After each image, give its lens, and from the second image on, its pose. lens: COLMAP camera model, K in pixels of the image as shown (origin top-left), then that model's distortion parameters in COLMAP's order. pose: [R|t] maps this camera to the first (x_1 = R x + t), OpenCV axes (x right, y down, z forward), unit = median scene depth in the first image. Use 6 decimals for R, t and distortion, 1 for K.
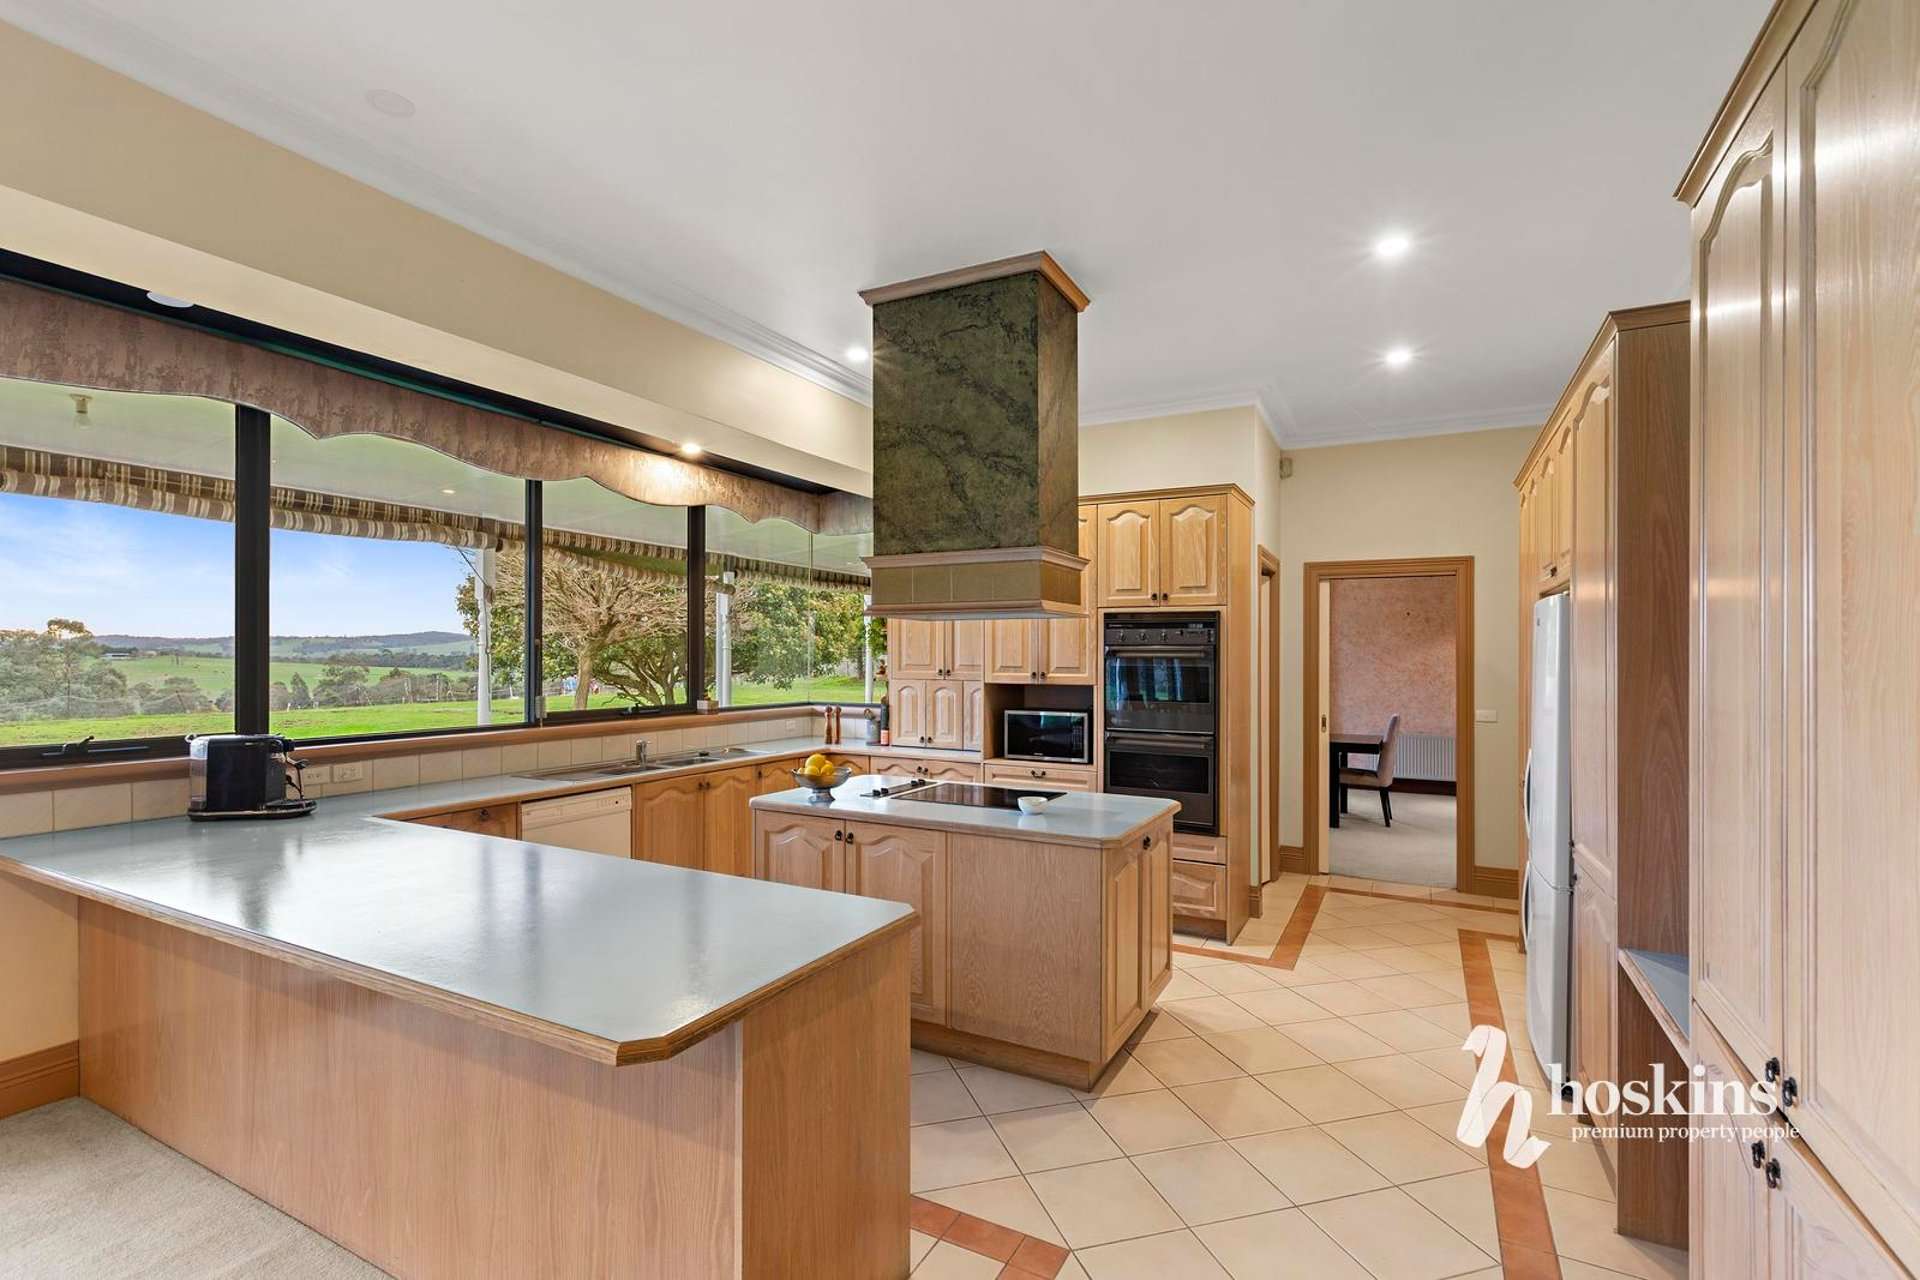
lens RADIAL K [[869.6, 0, 962.7], [0, 869.6, 660.5], [0, 0, 1]] dist [0.000675, 0.000109]
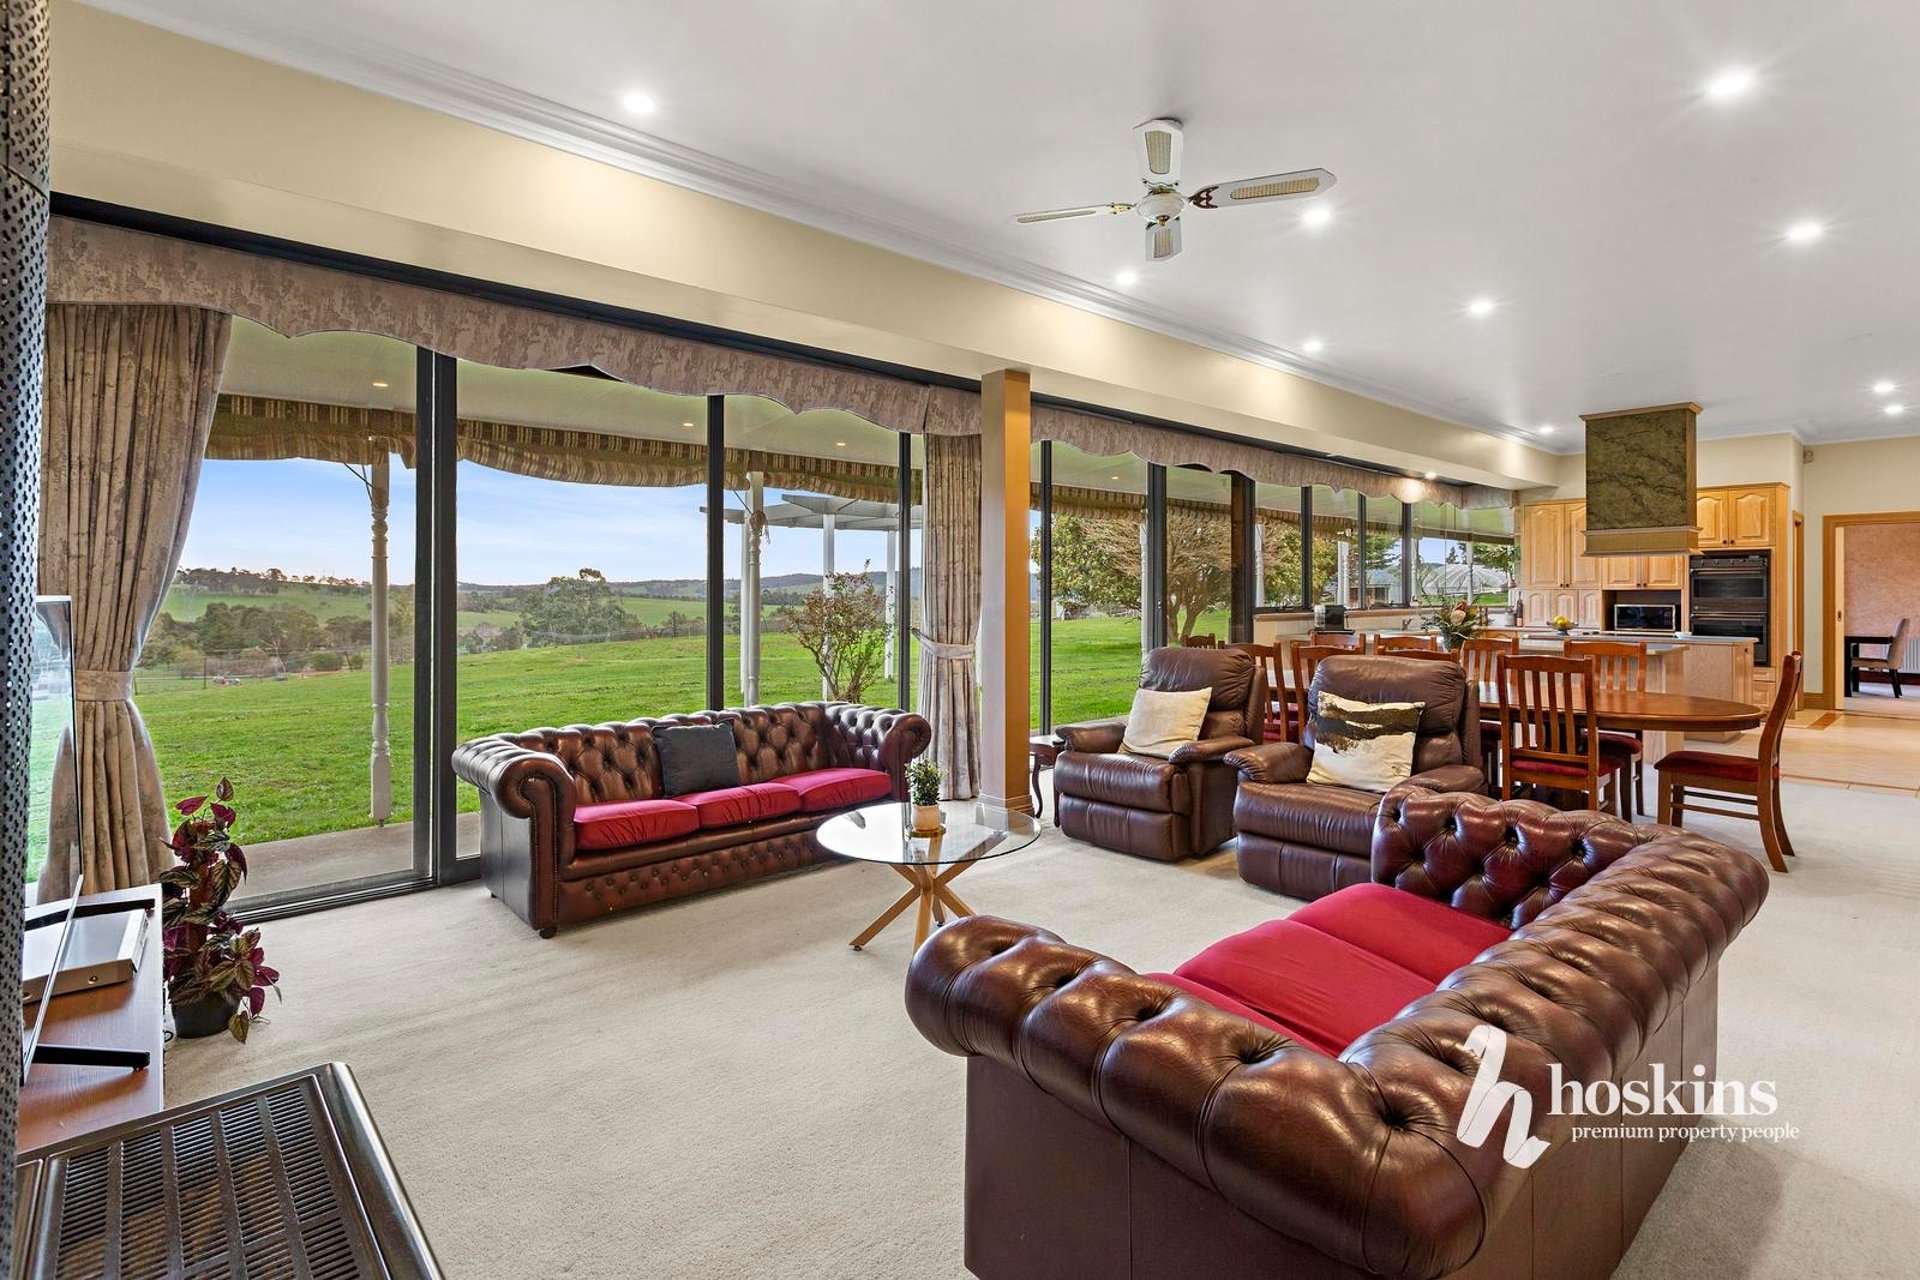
lens RADIAL K [[903.2, 0, 952.3], [0, 903.2, 601.8], [0, 0, 1]] dist [0.019658, -0.000358]
pose [[0.935734, -0.003177, -0.352692, -0.616762], [0.004442, 0.999986, 0.002778, 0.041836], [0.352678, -0.004166, 0.935735, -1.386721]]
